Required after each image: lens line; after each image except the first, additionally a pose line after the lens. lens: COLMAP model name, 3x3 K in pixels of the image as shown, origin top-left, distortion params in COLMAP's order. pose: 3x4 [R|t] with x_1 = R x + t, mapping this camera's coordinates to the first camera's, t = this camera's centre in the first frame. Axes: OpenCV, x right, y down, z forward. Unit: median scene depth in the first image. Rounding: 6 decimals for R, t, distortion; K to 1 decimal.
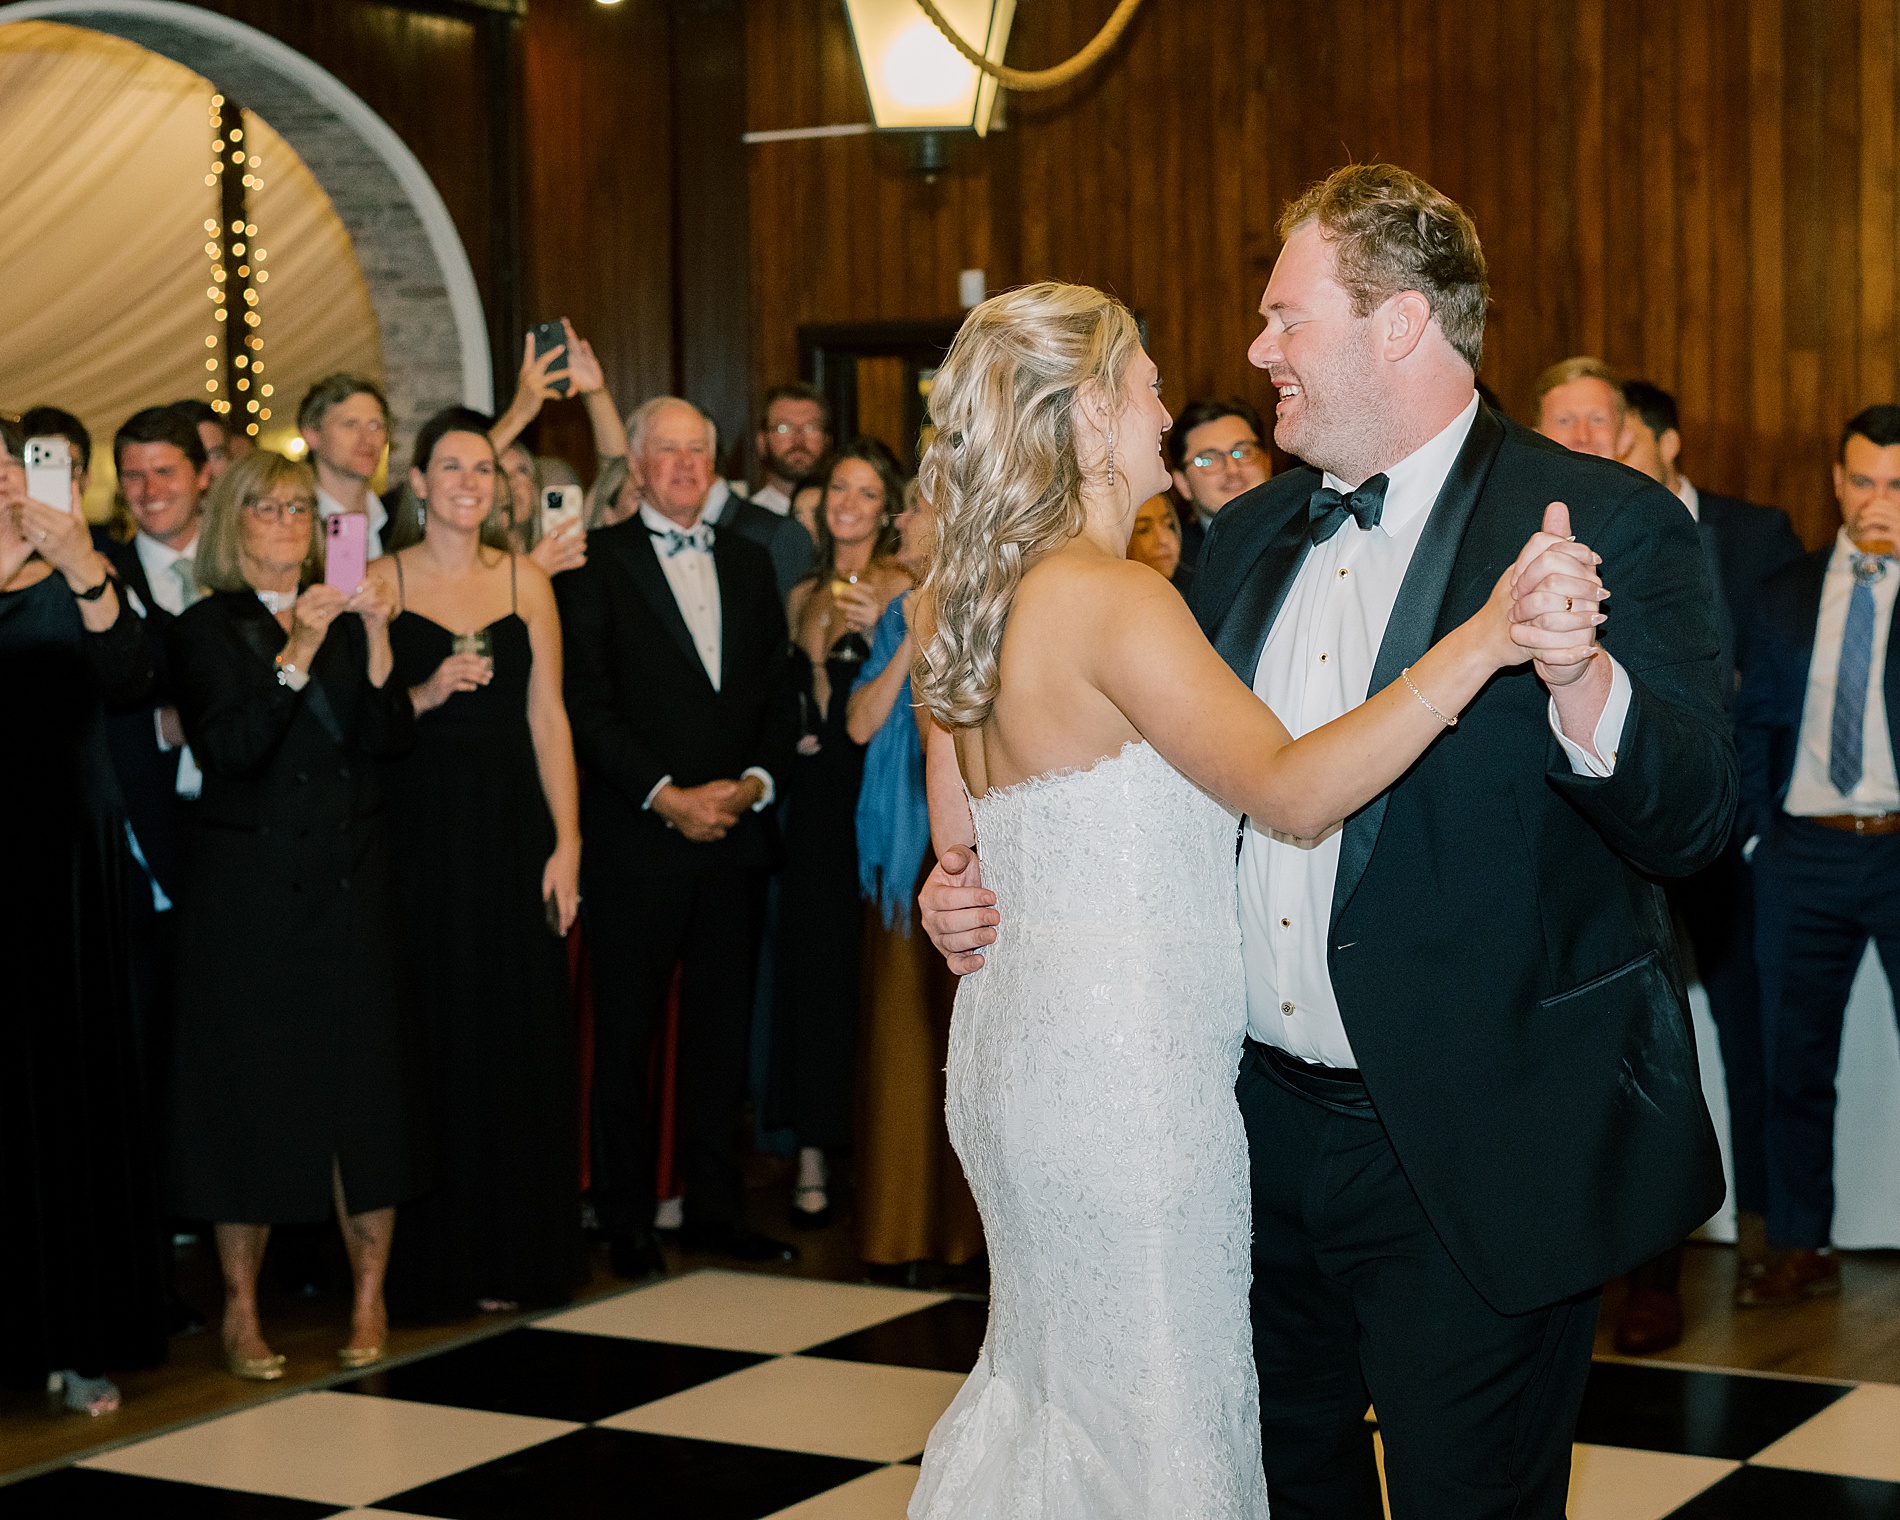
lens RADIAL K [[3431.8, 0, 950.0], [0, 3431.8, 760.0], [0, 0, 1]] dist [-0.006829, -0.051015]
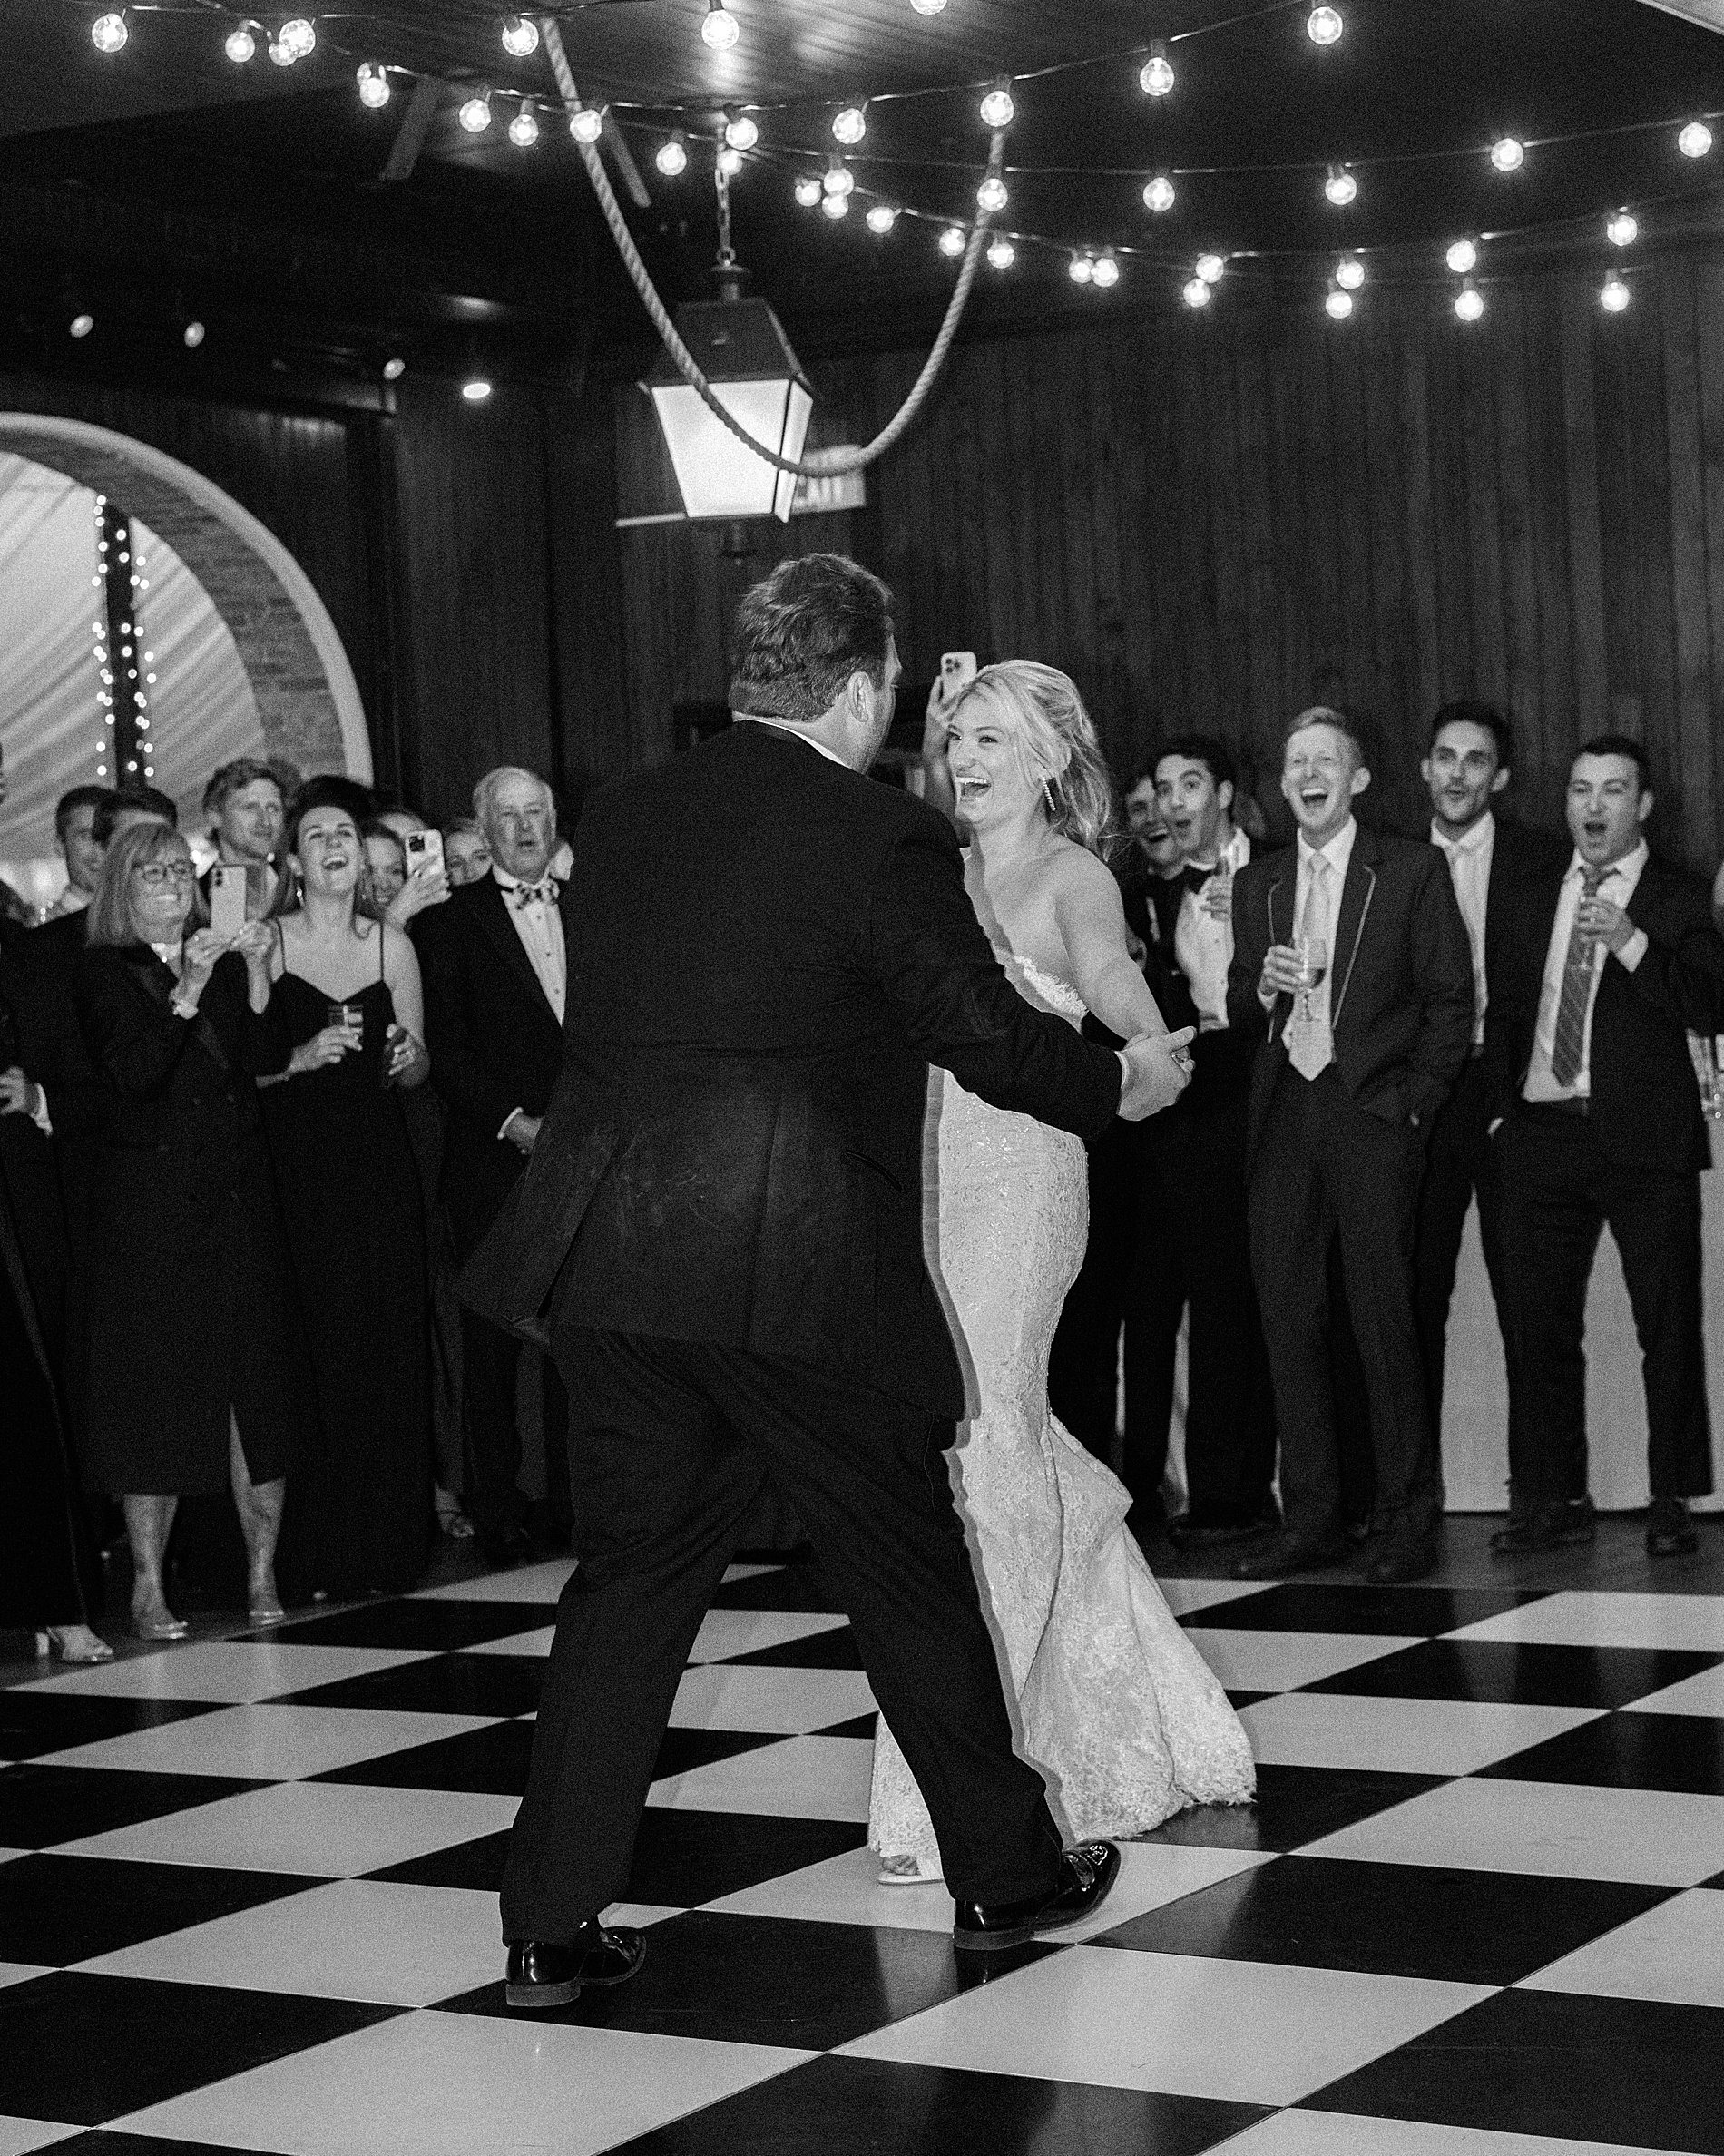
lens RADIAL K [[3894.1, 0, 862.0], [0, 3894.1, 1078.0], [0, 0, 1]] dist [-0.006829, -0.051015]
pose [[0.999277, -0.031749, -0.020939, 0.037590], [0.031039, 0.998960, -0.033408, 0.028357], [0.021978, 0.032734, 0.999222, -0.174827]]
